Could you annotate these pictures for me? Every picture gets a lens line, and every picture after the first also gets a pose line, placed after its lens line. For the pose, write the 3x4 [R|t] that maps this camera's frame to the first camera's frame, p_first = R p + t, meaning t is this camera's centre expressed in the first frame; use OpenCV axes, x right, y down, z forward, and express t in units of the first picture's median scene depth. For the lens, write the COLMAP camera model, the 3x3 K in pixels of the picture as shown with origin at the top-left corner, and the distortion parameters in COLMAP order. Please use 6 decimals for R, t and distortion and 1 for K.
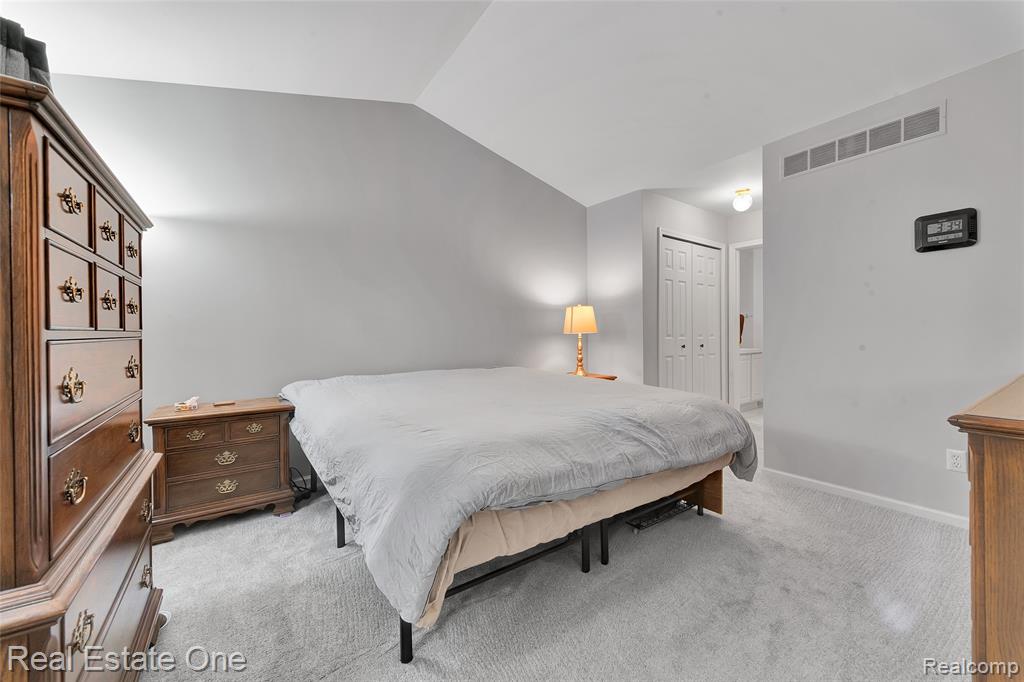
lens RADIAL K [[398.0, 0, 517.1], [0, 398.0, 338.8], [0, 0, 1]] dist [0.007514, -0.000841]
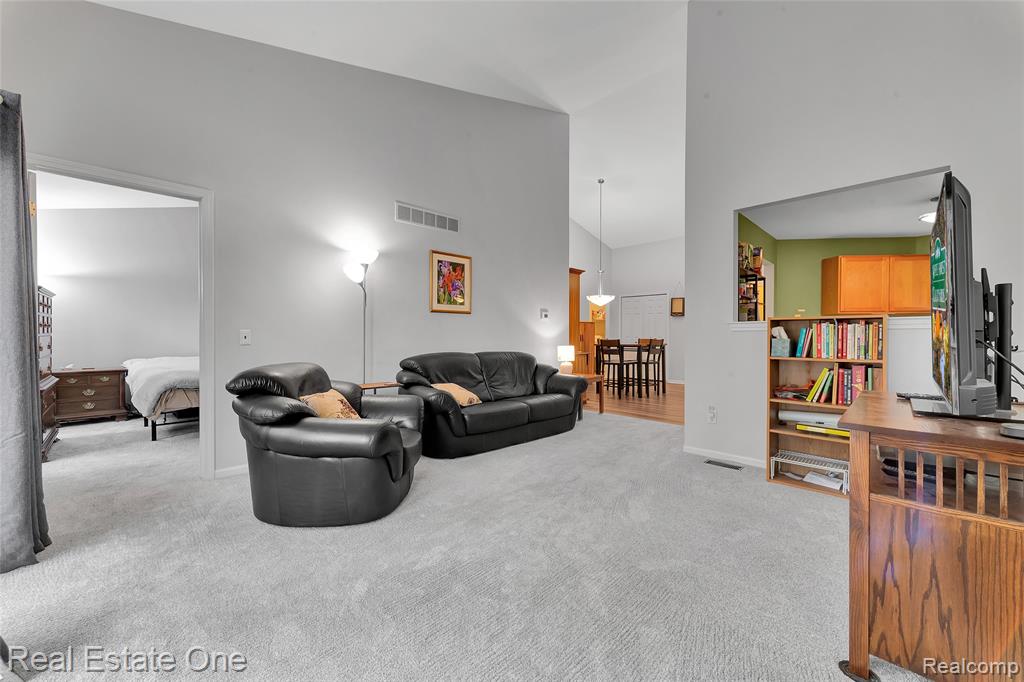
lens RADIAL K [[398.0, 0, 506.6], [0, 398.0, 334.7], [0, 0, 1]] dist [0.007514, -0.000841]
pose [[0.986708, -0.003412, 0.162468, 1.121728], [0.004623, 0.999964, -0.007077, 0.014959], [-0.162438, 0.007734, 0.986688, -1.469762]]
